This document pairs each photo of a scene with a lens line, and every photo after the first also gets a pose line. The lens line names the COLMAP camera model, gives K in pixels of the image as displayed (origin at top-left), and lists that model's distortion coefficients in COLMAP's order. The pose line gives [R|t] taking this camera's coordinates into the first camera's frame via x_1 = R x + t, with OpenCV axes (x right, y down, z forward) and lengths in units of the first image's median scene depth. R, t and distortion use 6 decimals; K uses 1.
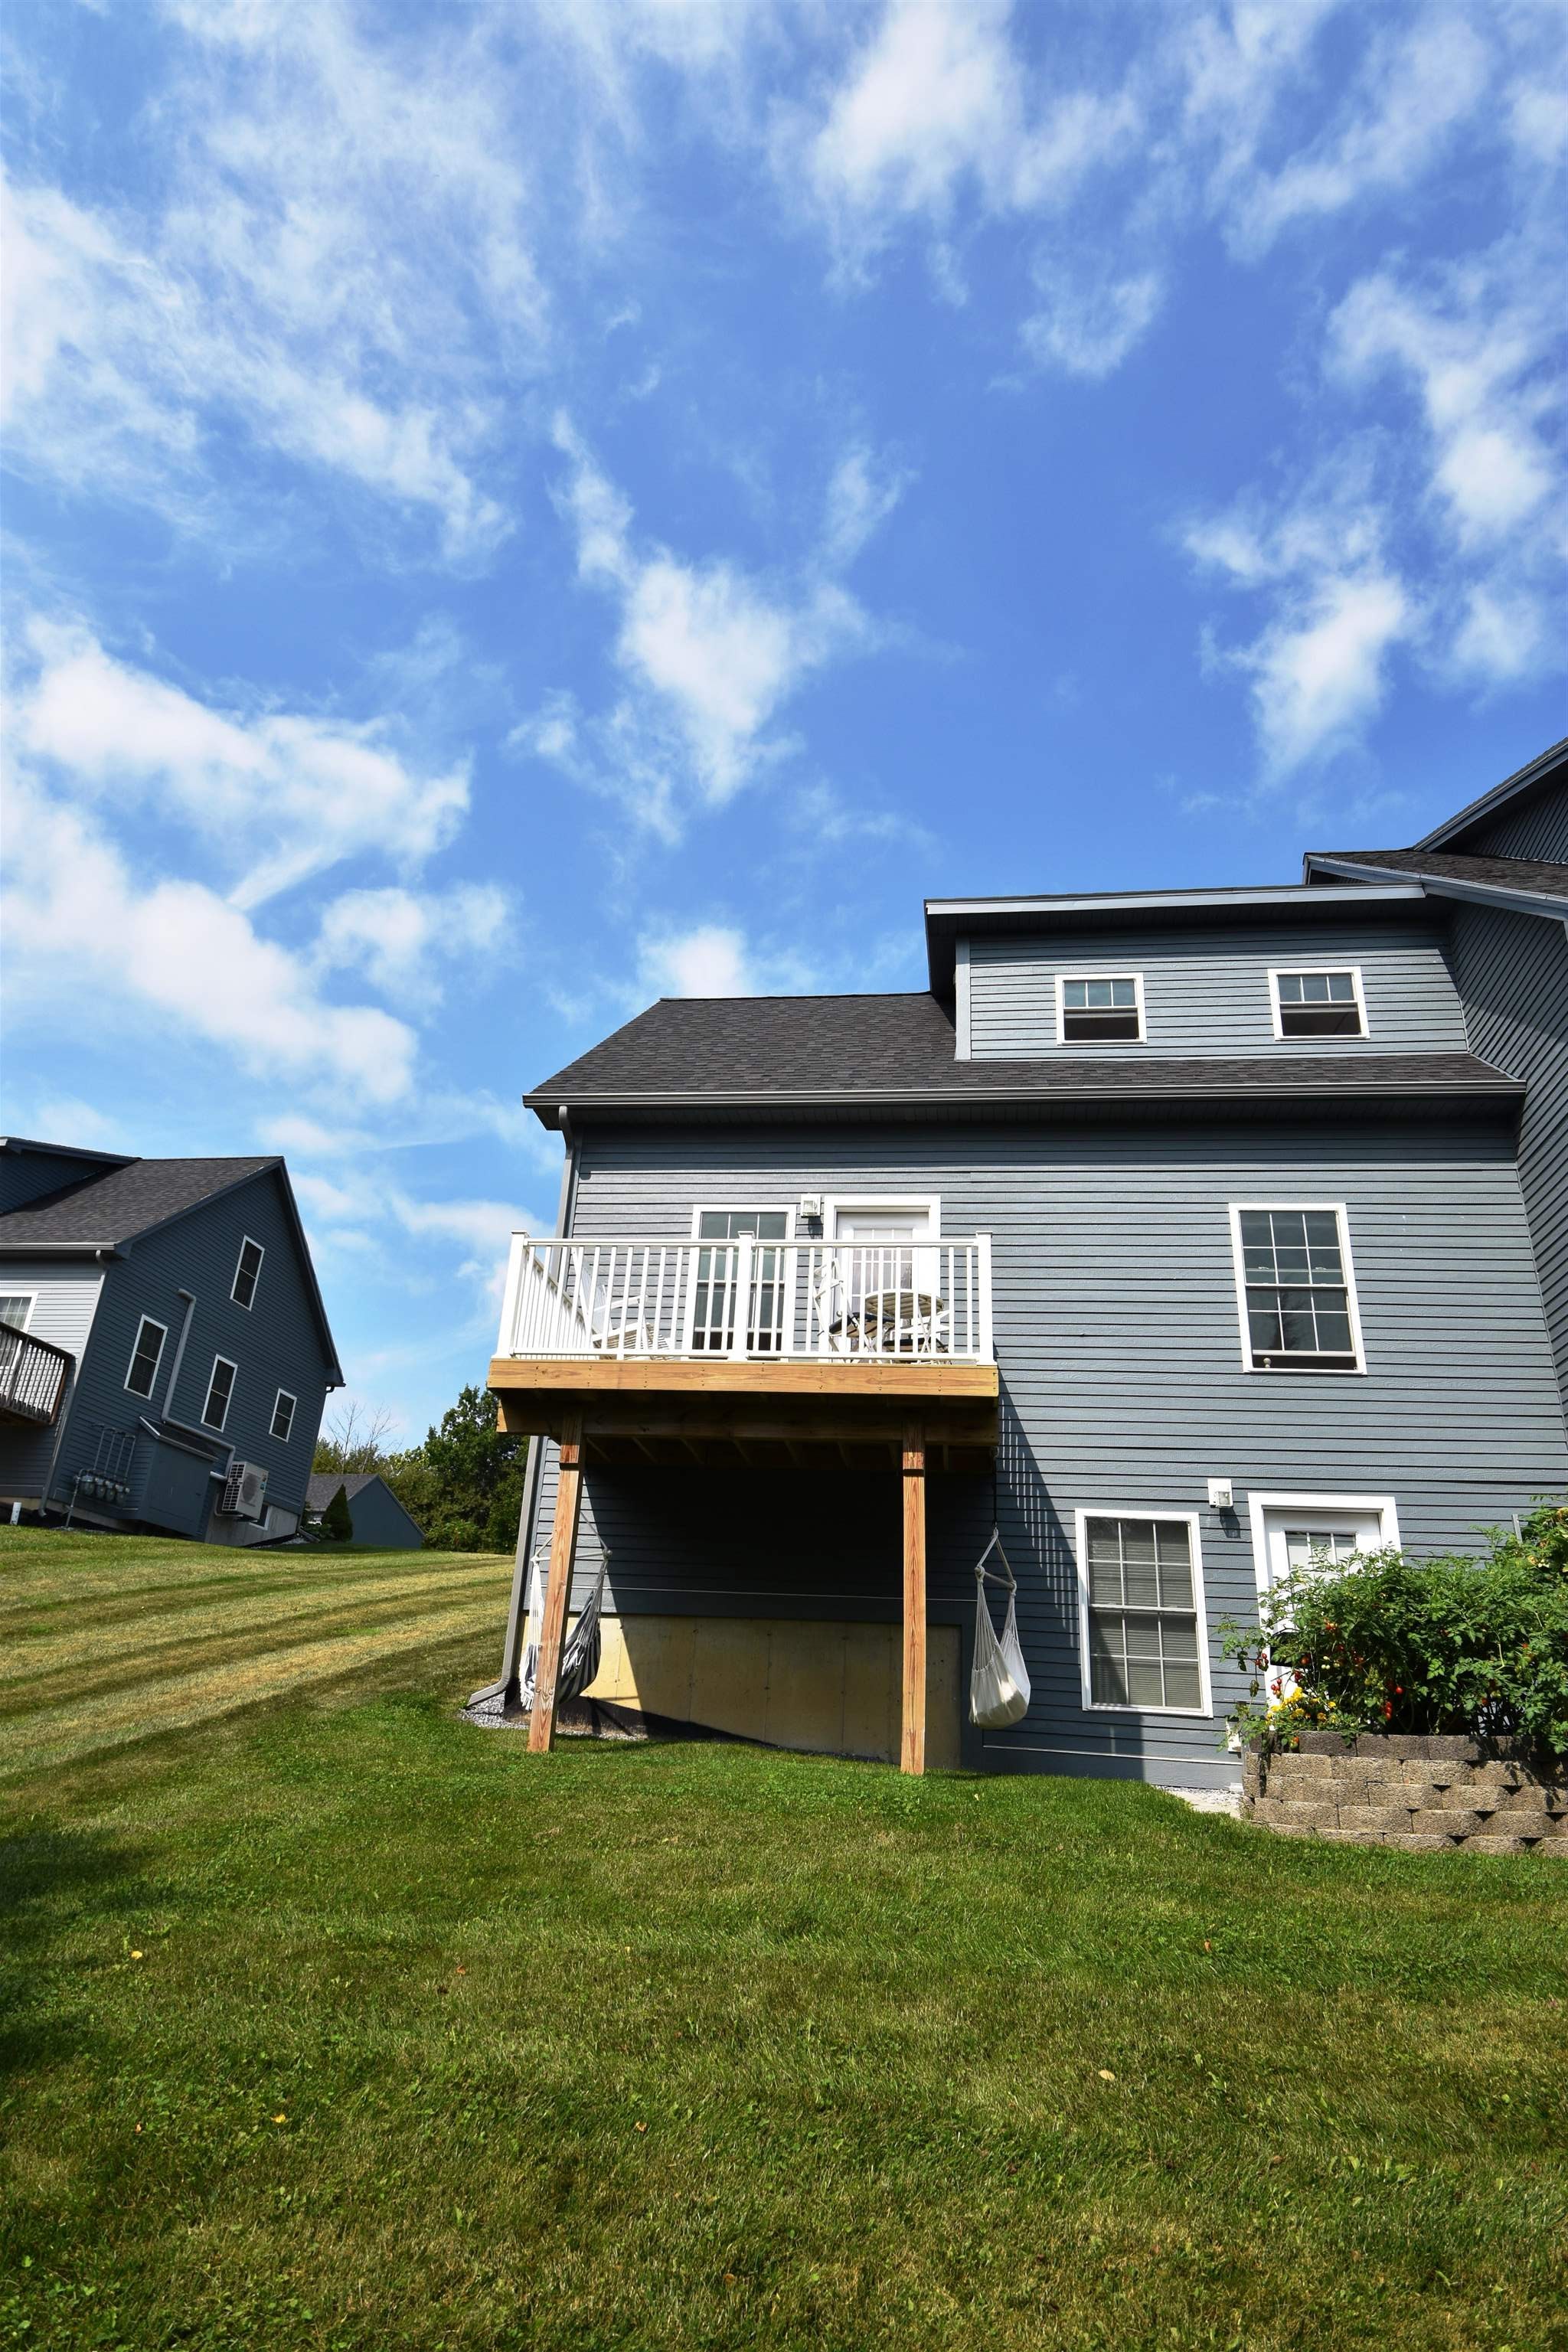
lens RADIAL K [[1385.8, 0, 781.8], [0, 1385.8, 1178.3], [0, 0, 1]] dist [0.004945, -0.000258]
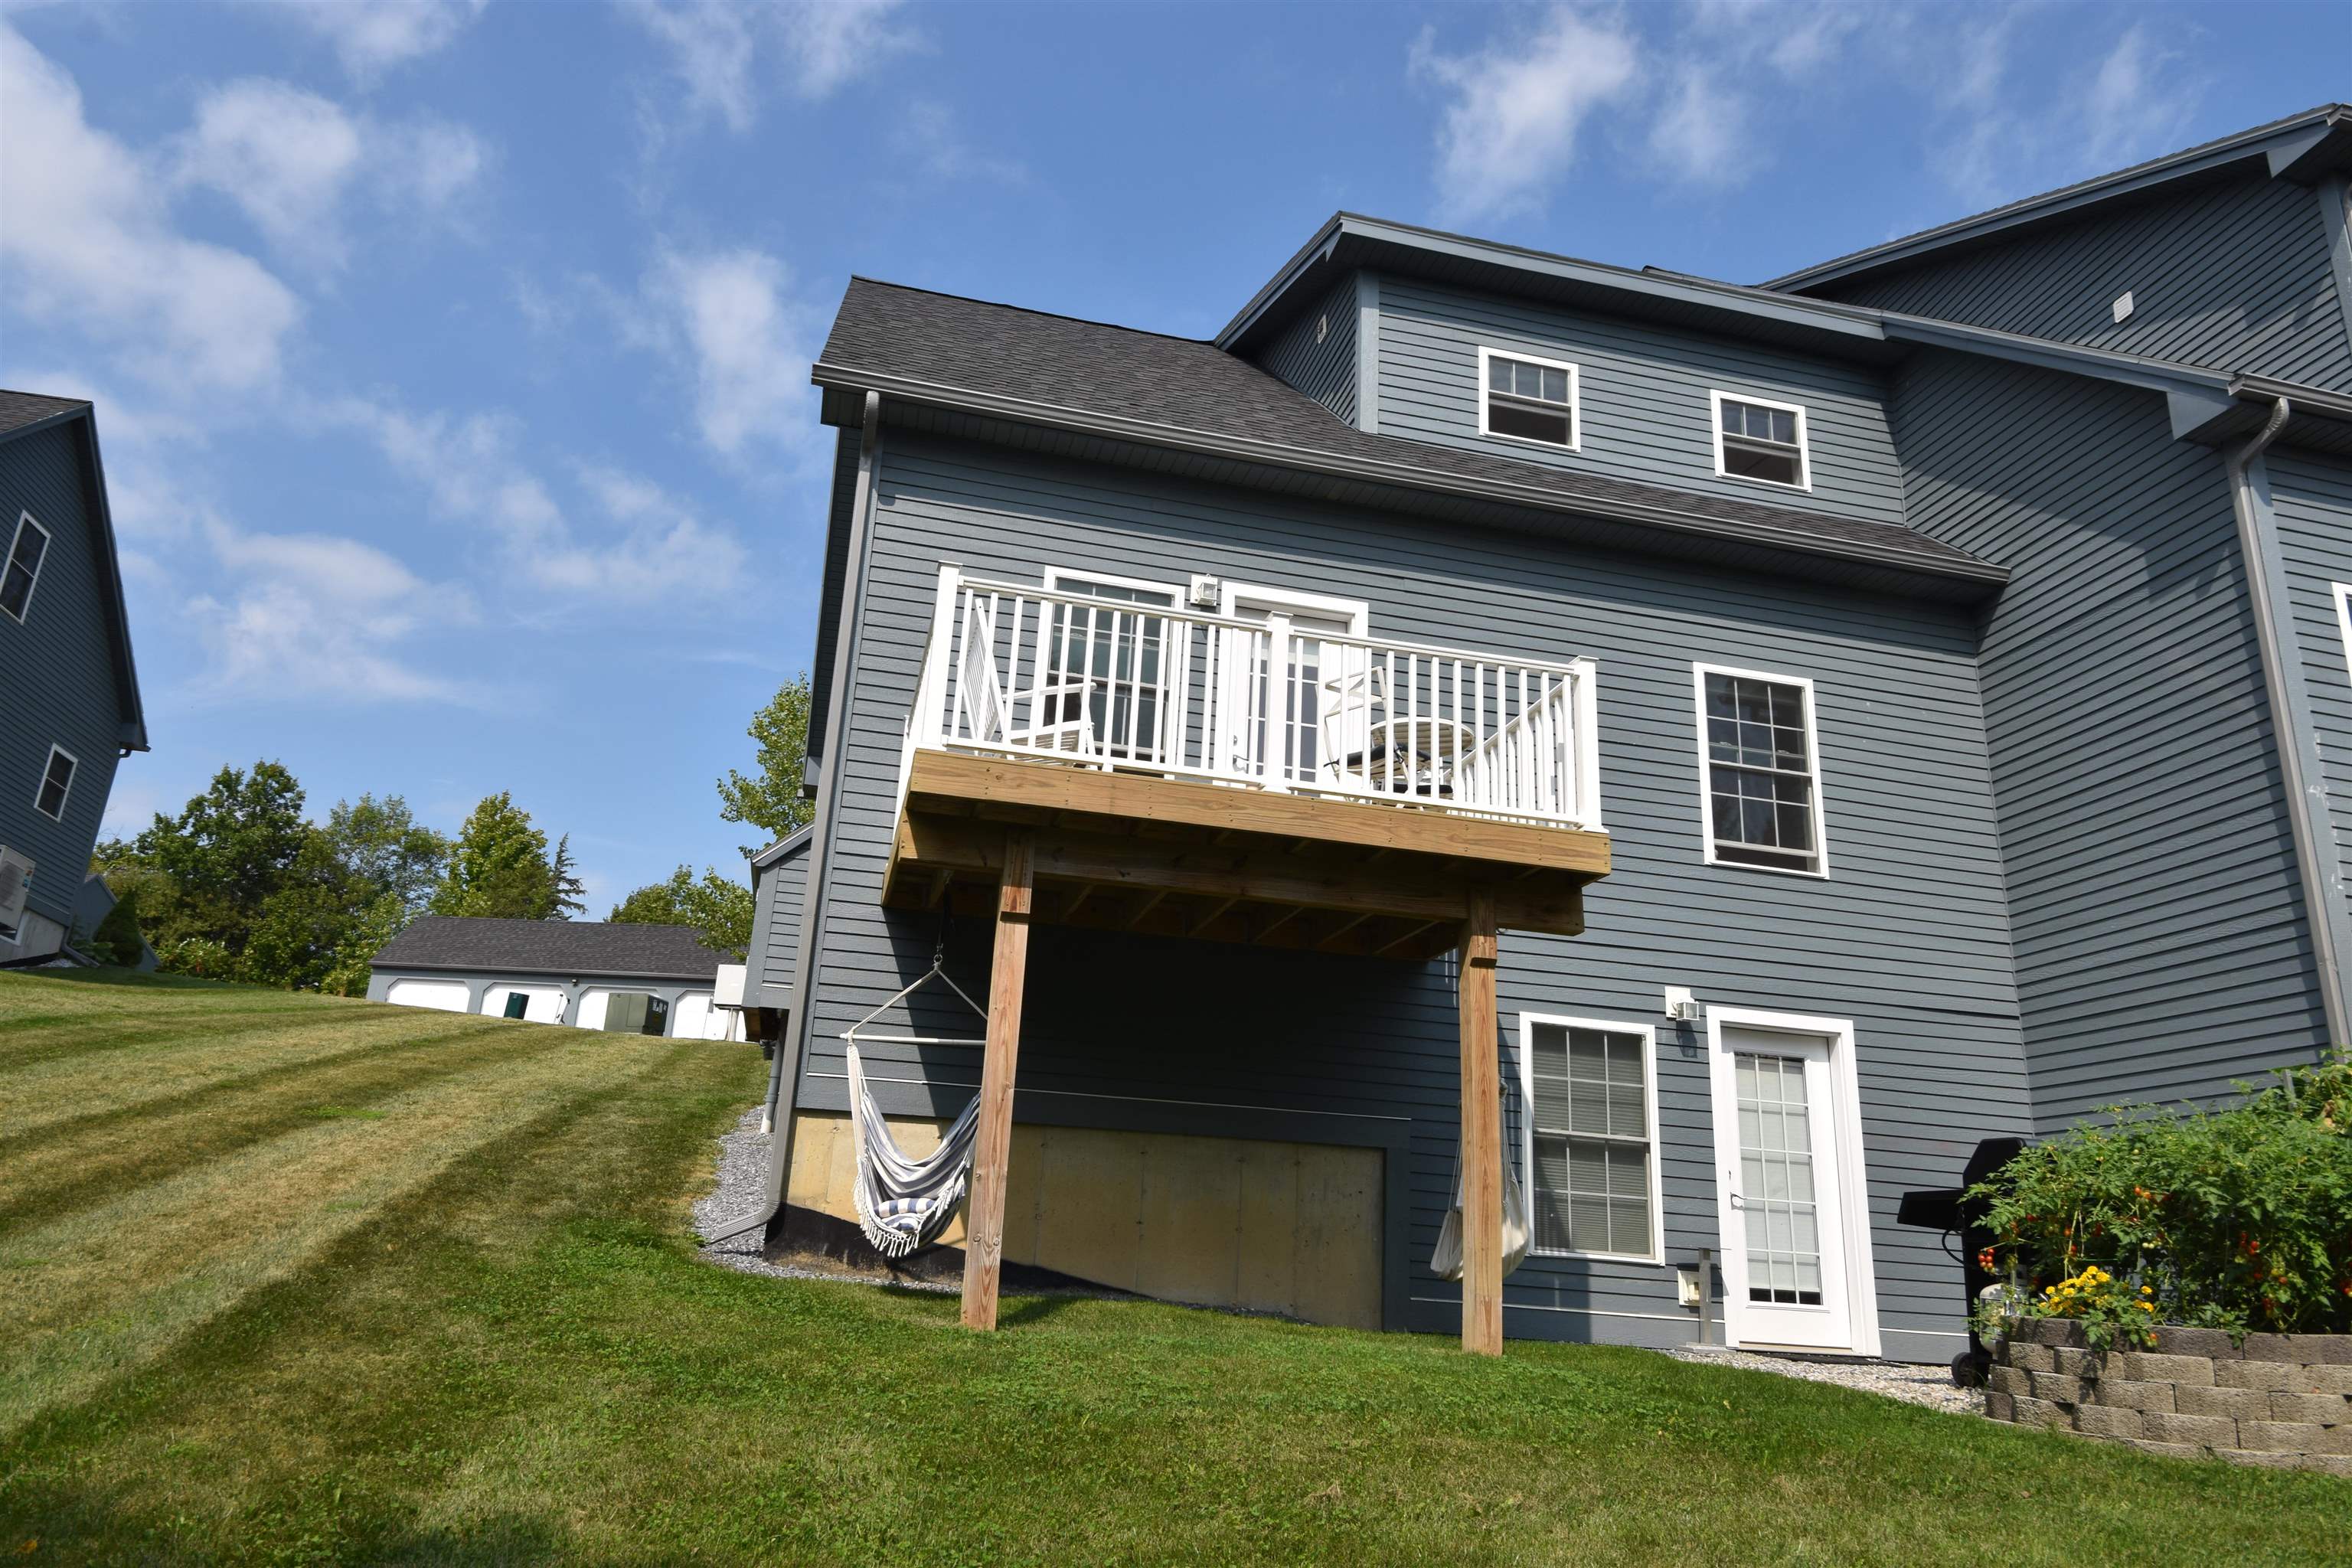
lens RADIAL K [[1579.7, 0, 1179.5], [0, 1579.7, 780.4], [0, 0, 1]] dist [0.015630, -0.010280]
pose [[0.932653, 0.106505, 0.344696, -0.298743], [-0.145113, 0.985482, 0.088139, 0.051802], [-0.330305, -0.132223, 0.934567, 0.217430]]
